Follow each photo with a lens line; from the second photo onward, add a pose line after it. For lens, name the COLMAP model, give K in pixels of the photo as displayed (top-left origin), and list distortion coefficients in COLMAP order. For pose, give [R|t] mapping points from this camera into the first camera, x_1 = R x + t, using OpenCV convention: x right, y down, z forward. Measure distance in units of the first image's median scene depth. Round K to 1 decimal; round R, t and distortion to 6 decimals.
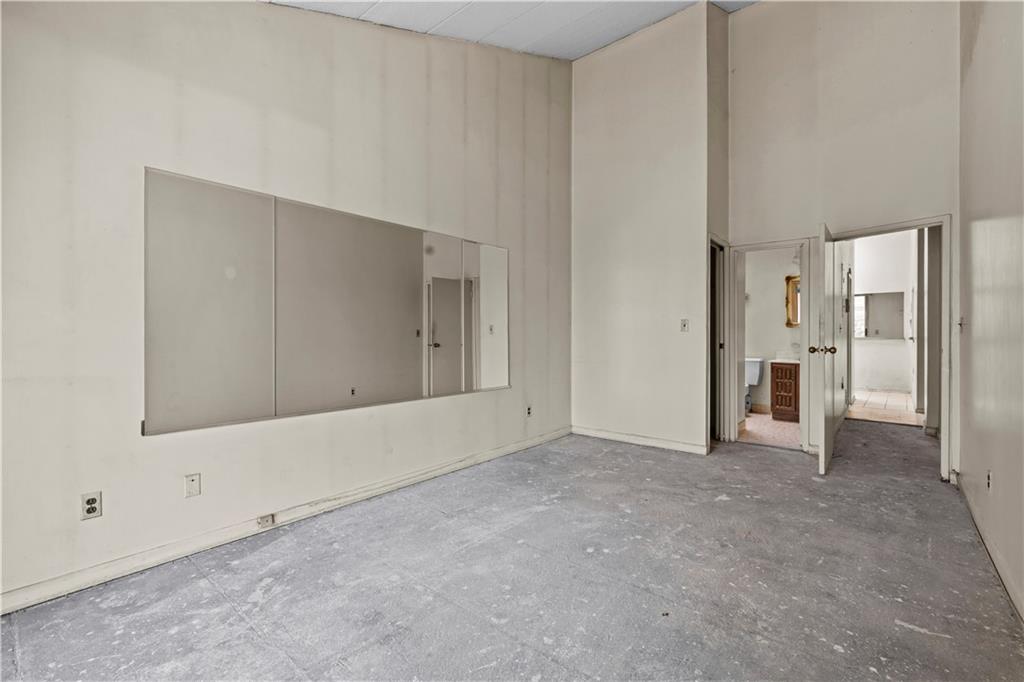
lens RADIAL K [[448.6, 0, 513.9], [0, 448.6, 337.5], [0, 0, 1]] dist [0.002694, -0.000553]
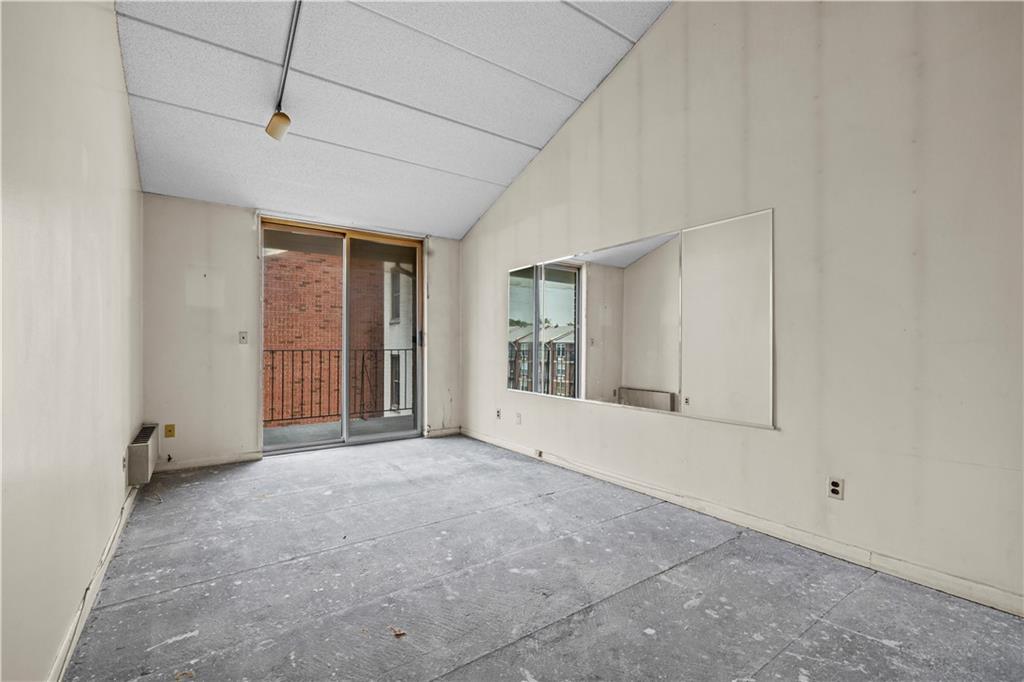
lens RADIAL K [[448.6, 0, 514.3], [0, 448.6, 345.9], [0, 0, 1]] dist [0.002694, -0.000553]
pose [[-0.255574, 0.001354, -0.966788, 1.020482], [-0.001073, 0.999998, 0.001685, -0.008405], [0.966789, 0.001468, -0.255572, 1.207408]]
